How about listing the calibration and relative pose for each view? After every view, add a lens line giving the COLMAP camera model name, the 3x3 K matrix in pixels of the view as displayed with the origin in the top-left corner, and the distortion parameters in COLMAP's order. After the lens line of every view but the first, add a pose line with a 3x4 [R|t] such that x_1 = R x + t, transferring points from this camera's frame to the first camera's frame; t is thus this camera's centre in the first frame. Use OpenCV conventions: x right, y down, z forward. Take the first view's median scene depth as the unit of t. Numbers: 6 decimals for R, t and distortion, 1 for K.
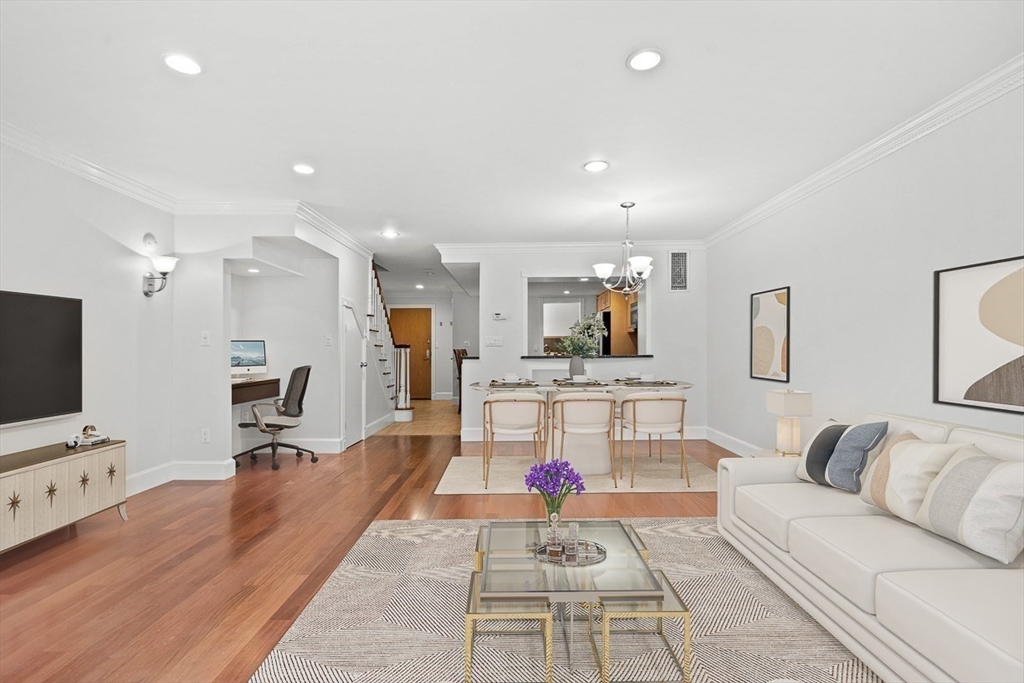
lens RADIAL K [[491.3, 0, 510.4], [0, 491.3, 346.1], [0, 0, 1]] dist [-0.001610, -0.000269]
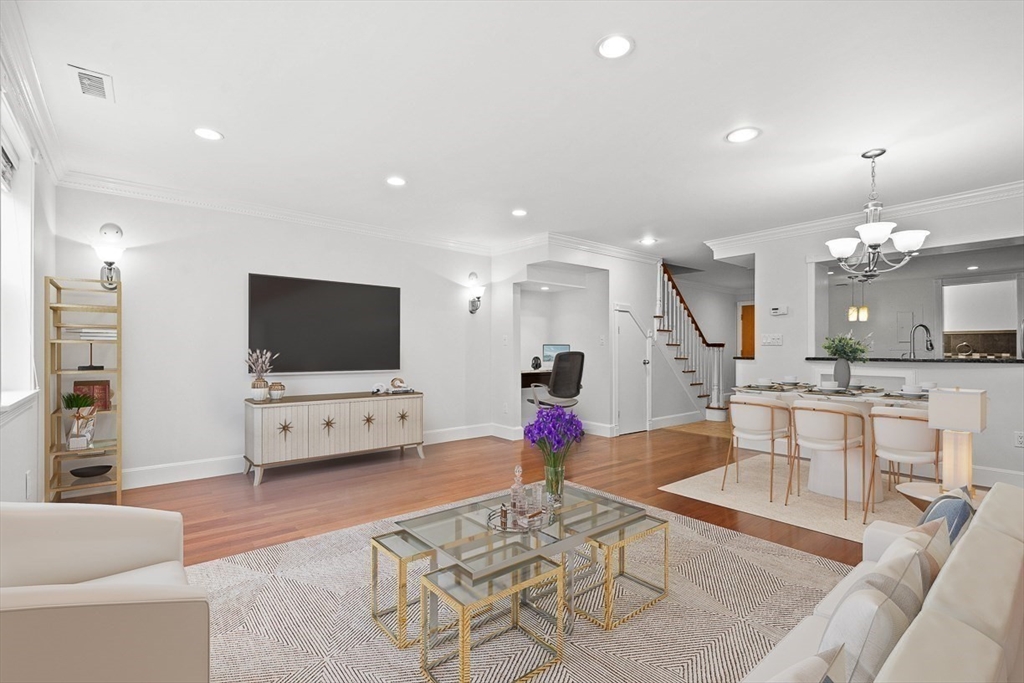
lens RADIAL K [[470.6, 0, 509.5], [0, 470.6, 344.5], [0, 0, 1]] dist [0.001324, 0.000180]
pose [[0.639609, -0.001172, -0.768700, 0.333402], [0.001175, 0.999999, -0.000546, -0.001494], [0.768700, -0.000554, 0.639609, 0.099908]]
